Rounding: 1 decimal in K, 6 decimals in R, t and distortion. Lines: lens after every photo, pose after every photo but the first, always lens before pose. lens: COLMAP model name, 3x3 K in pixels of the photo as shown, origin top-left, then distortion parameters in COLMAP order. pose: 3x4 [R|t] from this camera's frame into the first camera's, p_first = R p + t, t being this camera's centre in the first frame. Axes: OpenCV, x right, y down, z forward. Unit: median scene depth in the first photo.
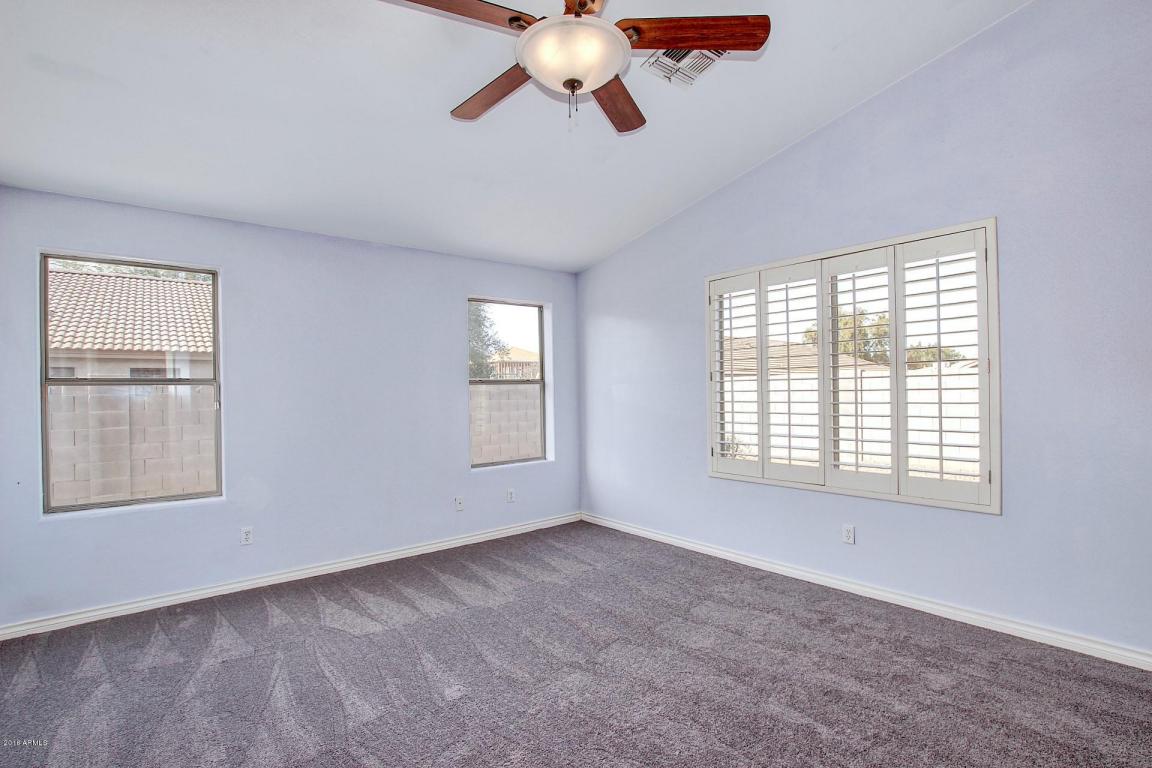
lens RADIAL K [[555.4, 0, 527.2], [0, 555.4, 385.1], [0, 0, 1]] dist [-0.002840, -0.000083]
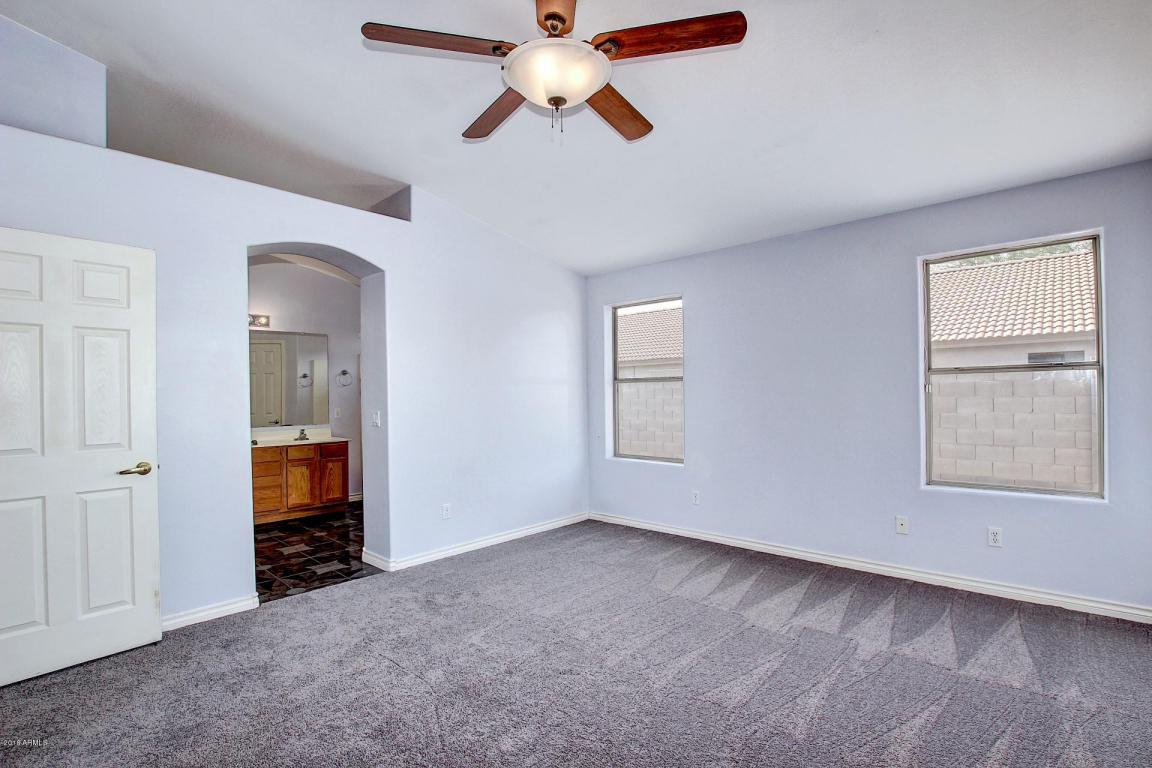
lens RADIAL K [[537.1, 0, 573.6], [0, 537.1, 392.2], [0, 0, 1]] dist [-0.034940, 0.005232]
pose [[0.165389, 0.011919, -0.986156, 0.476789], [0.028121, 0.999463, 0.016796, -0.001946], [0.985827, -0.030509, 0.164965, 0.368416]]
